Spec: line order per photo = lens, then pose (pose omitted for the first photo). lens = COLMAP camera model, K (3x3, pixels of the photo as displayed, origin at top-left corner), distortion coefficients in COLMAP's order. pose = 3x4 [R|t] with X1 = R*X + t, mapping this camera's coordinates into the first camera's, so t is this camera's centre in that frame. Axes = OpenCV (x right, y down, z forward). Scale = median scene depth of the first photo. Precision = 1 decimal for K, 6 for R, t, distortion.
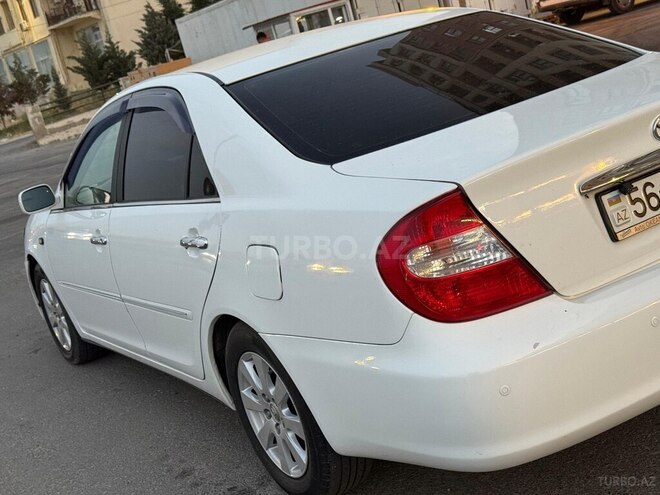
lens RADIAL K [[925.7, 0, 333.5], [0, 925.7, 247.7], [0, 0, 1]] dist [0.054035, -0.036735]
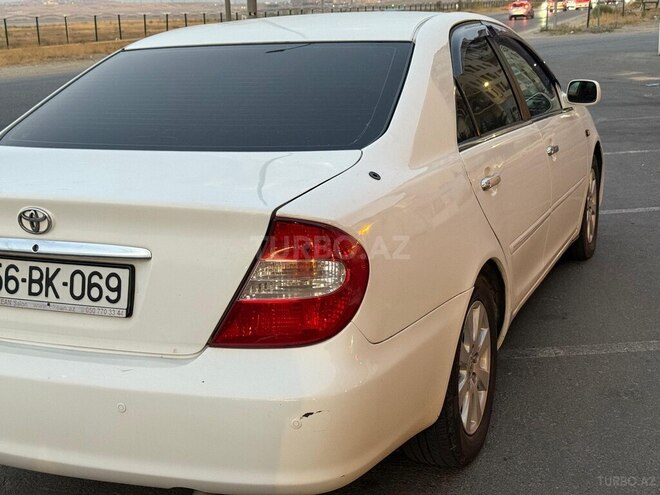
lens RADIAL K [[925.7, 0, 333.5], [0, 925.7, 247.7], [0, 0, 1]] dist [0.054035, -0.036735]
pose [[0.591671, 0.403316, -0.698041, 1.232541], [-0.283822, 0.914639, 0.287891, -0.473166], [0.754566, 0.027782, 0.655636, 0.600219]]
